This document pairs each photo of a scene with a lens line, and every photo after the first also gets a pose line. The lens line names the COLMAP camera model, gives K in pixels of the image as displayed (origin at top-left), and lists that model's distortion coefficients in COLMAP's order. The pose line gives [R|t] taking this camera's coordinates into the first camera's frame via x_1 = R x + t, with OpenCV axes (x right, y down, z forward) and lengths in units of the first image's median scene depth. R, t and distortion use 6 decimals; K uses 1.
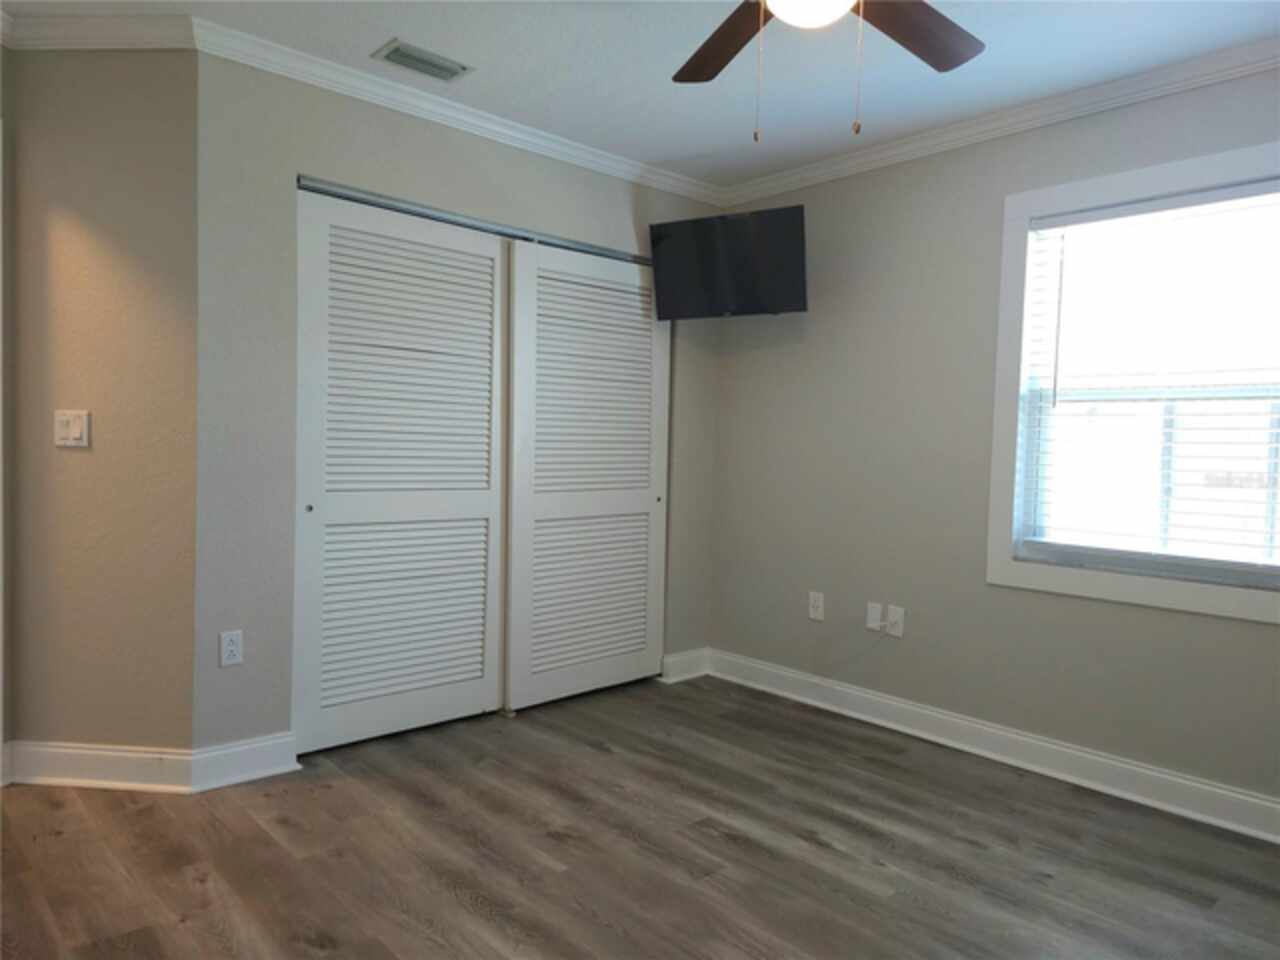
lens RADIAL K [[850.7, 0, 640.0], [0, 850.7, 480.0], [0, 0, 1]] dist [0.000215, -0.004723]
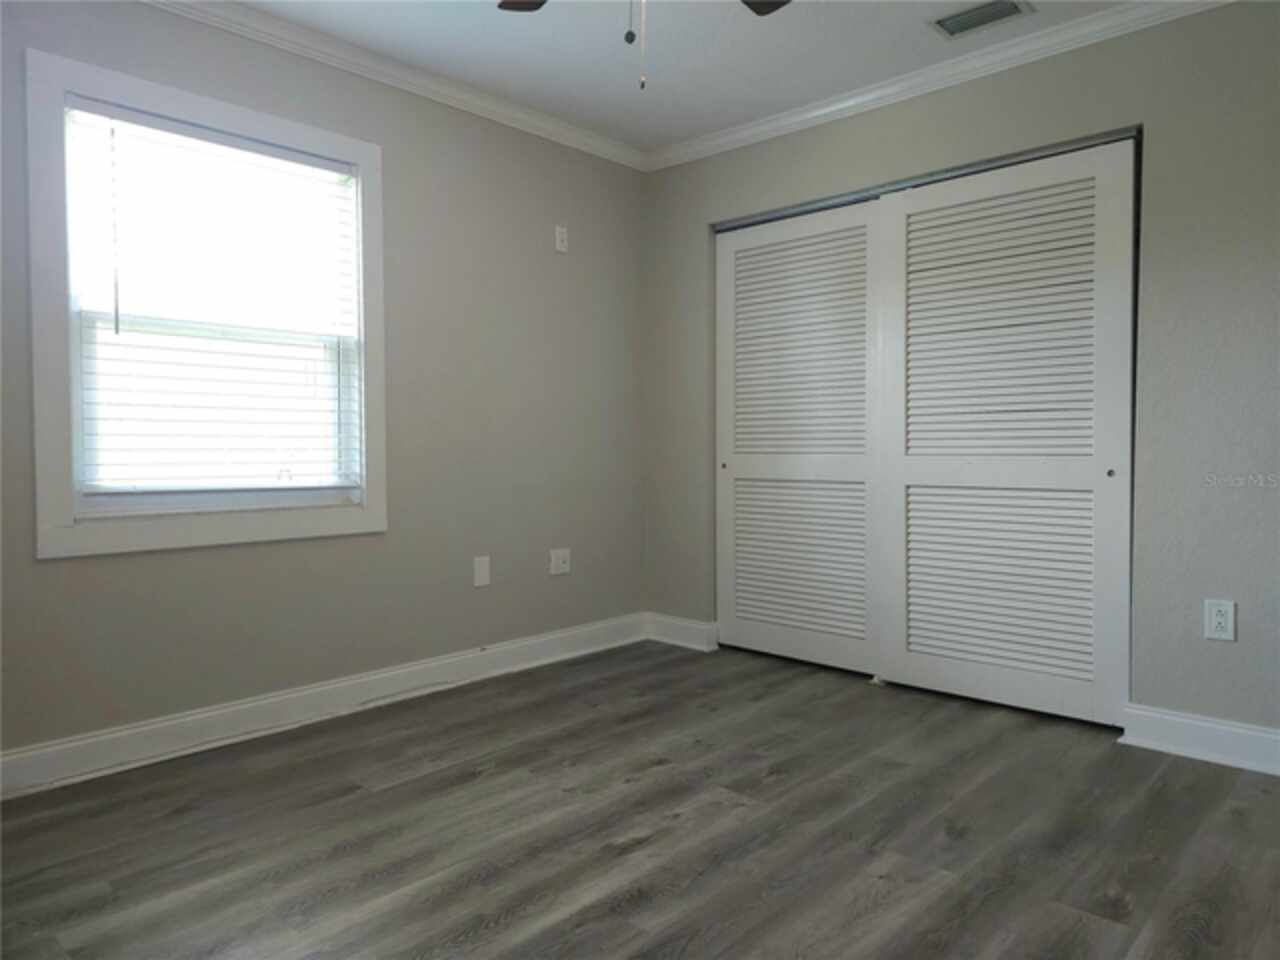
lens RADIAL K [[841.3, 0, 654.8], [0, 841.3, 473.0], [0, 0, 1]] dist [0.007699, 0.001968]
pose [[-0.083752, -0.063167, 0.994483, -0.397375], [0.042314, 0.996863, 0.066882, 0.017261], [-0.995588, 0.047682, -0.080816, 0.547798]]
